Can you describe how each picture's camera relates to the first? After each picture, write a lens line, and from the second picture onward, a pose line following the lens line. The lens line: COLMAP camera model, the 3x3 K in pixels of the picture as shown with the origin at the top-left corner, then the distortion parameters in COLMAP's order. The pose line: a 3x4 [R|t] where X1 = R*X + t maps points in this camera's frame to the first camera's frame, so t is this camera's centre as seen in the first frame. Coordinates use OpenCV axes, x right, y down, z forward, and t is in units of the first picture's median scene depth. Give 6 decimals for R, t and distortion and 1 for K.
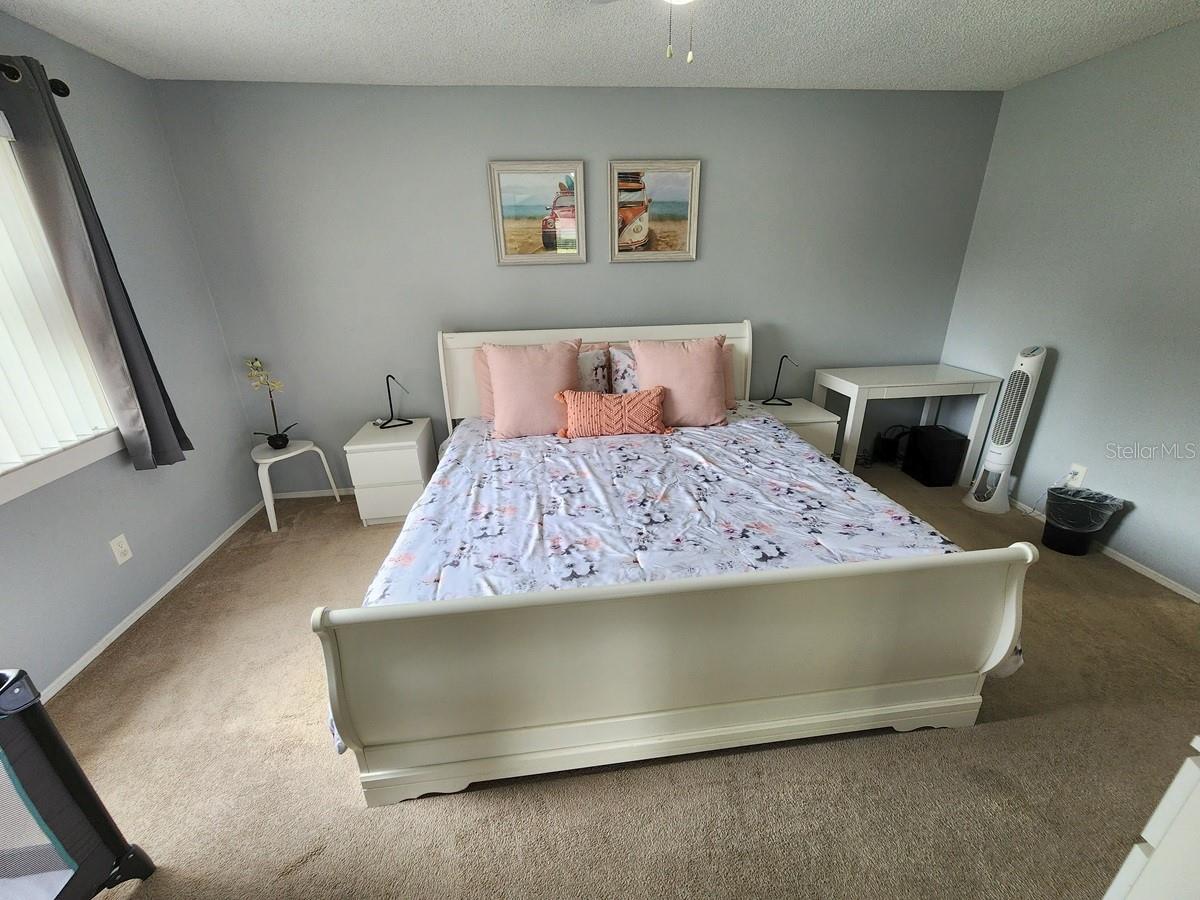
lens RADIAL K [[493.6, 0, 603.0], [0, 493.6, 456.5], [0, 0, 1]] dist [-0.001989, -0.000243]
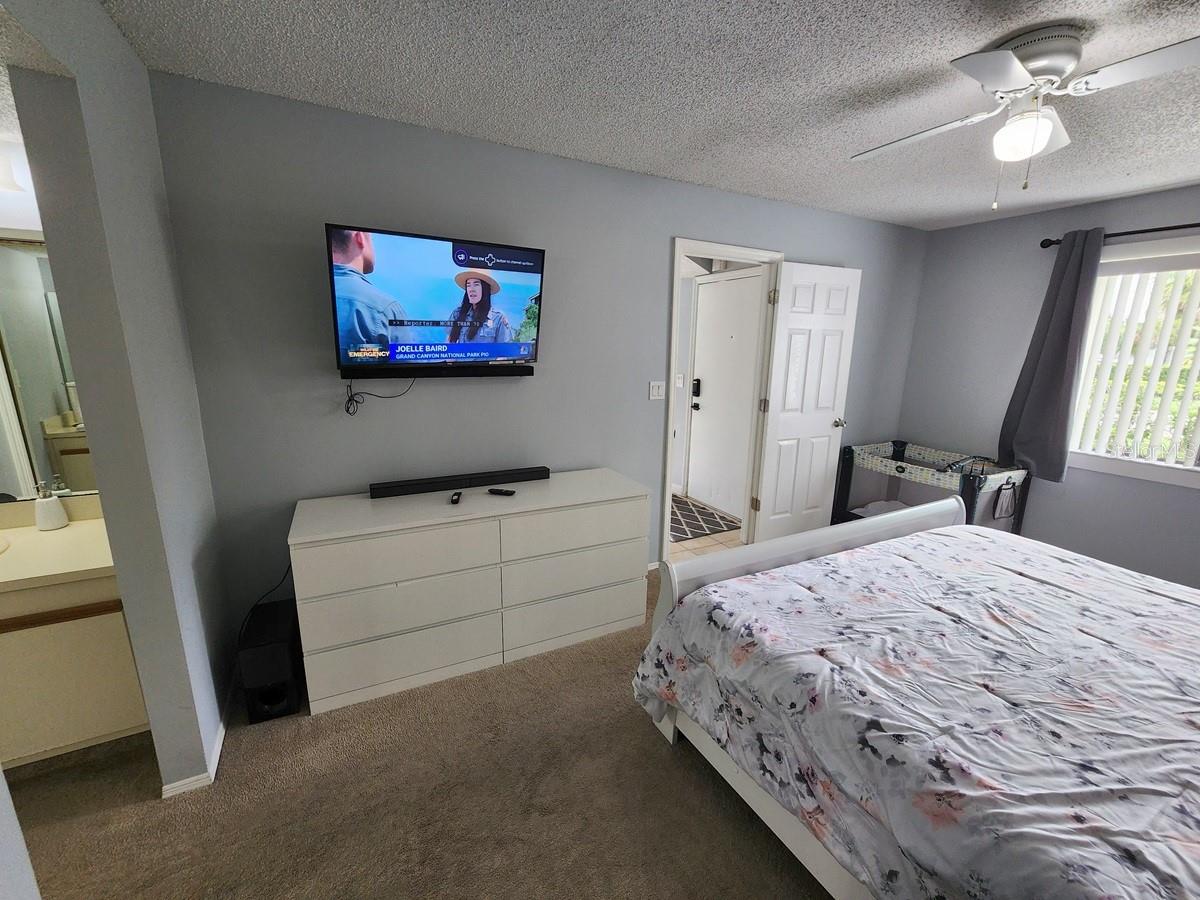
lens RADIAL K [[493.6, 0, 603.0], [0, 493.6, 456.5], [0, 0, 1]] dist [-0.001989, -0.000243]
pose [[-0.933435, 0.081879, -0.349277, 0.851599], [-0.135064, 0.821759, 0.553597, -0.434075], [0.332349, 0.563922, -0.756000, 1.044885]]
